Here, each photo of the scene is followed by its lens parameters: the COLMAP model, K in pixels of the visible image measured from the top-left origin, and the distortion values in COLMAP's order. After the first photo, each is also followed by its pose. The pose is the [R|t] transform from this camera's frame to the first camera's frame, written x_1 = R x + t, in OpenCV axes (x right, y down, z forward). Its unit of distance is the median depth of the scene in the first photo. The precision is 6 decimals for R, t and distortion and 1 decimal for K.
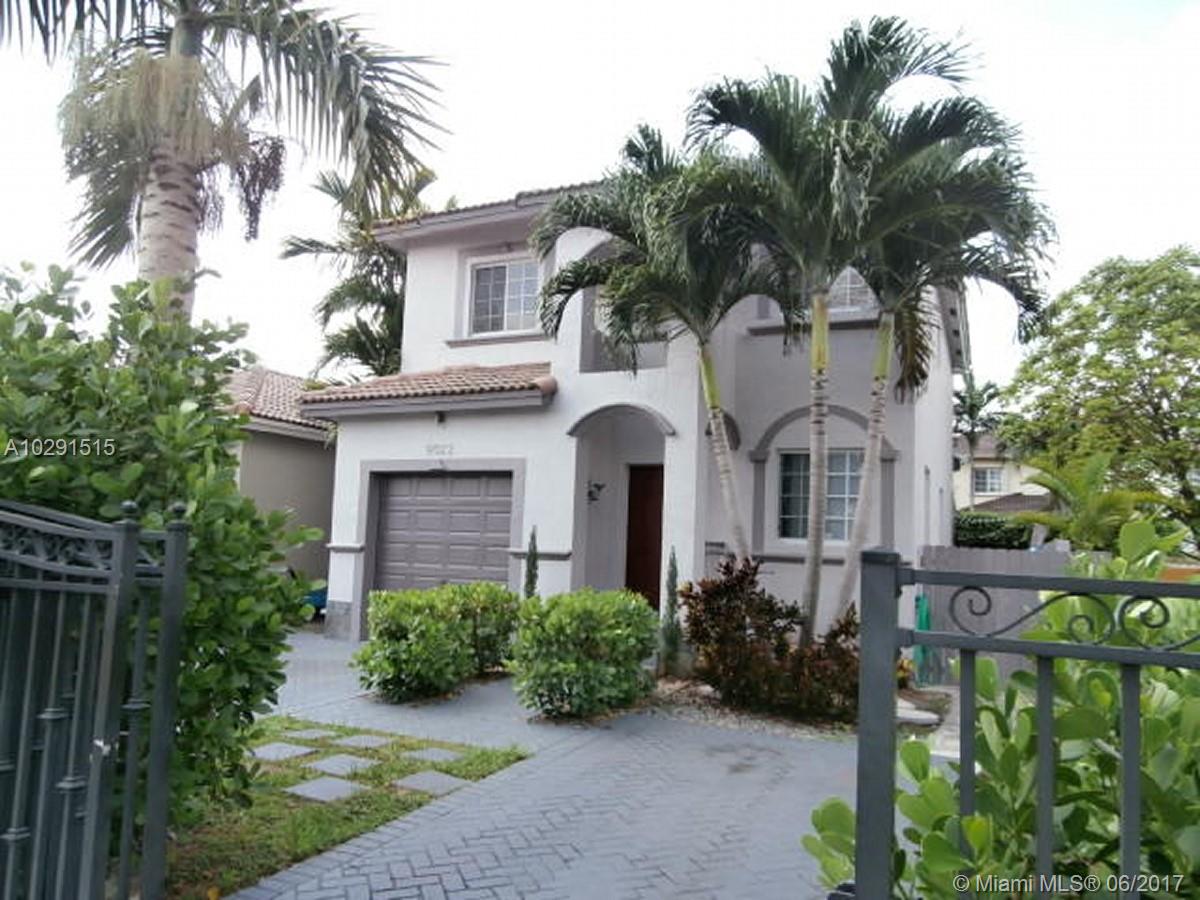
lens RADIAL K [[858.2, 0, 680.6], [0, 858.2, 451.7], [0, 0, 1]] dist [0.233530, 0.000720]
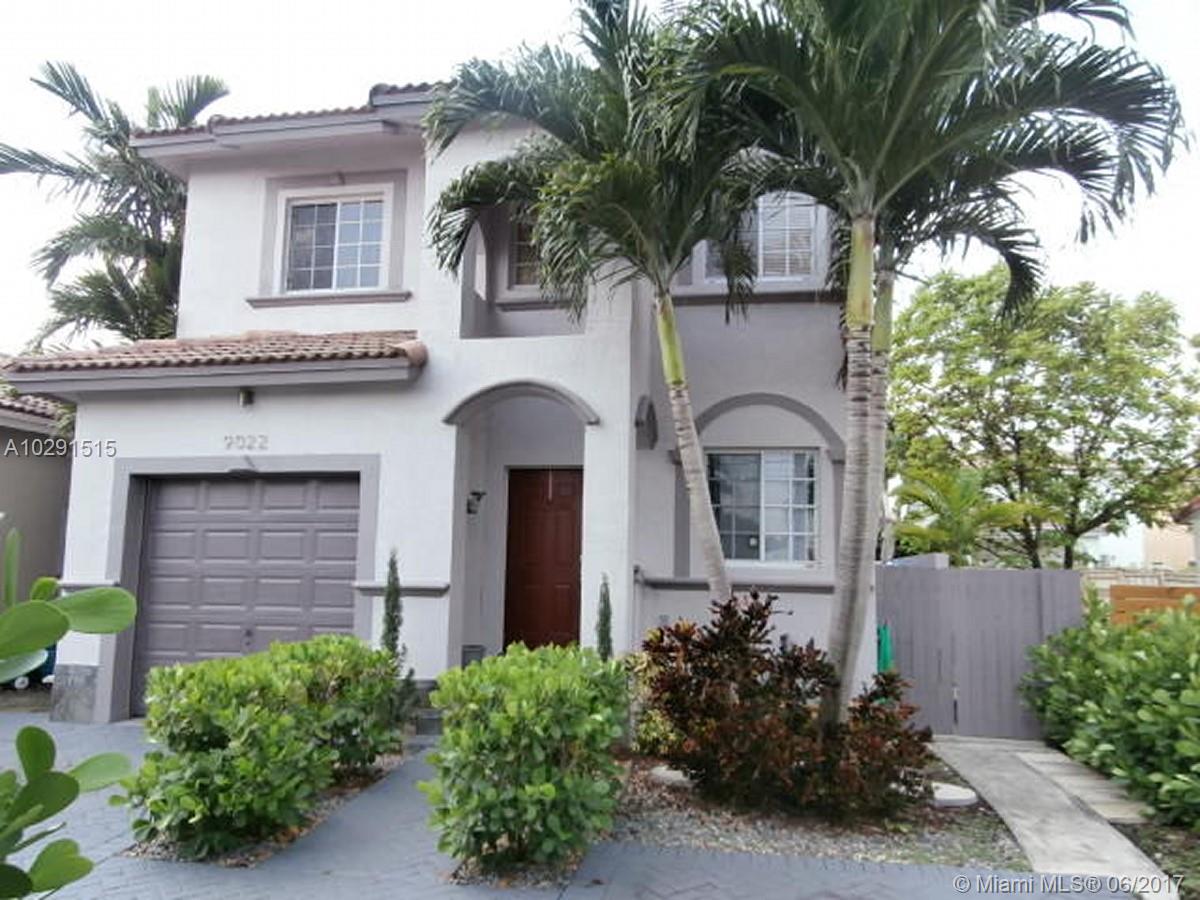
lens RADIAL K [[832.9, 0, 659.4], [0, 832.9, 455.2], [0, 0, 1]] dist [0.097819, 0.007024]
pose [[0.971878, 0.010002, 0.235274, -0.113569], [-0.006352, 0.999848, -0.016265, 0.016933], [-0.235401, 0.014313, 0.971793, 0.256078]]
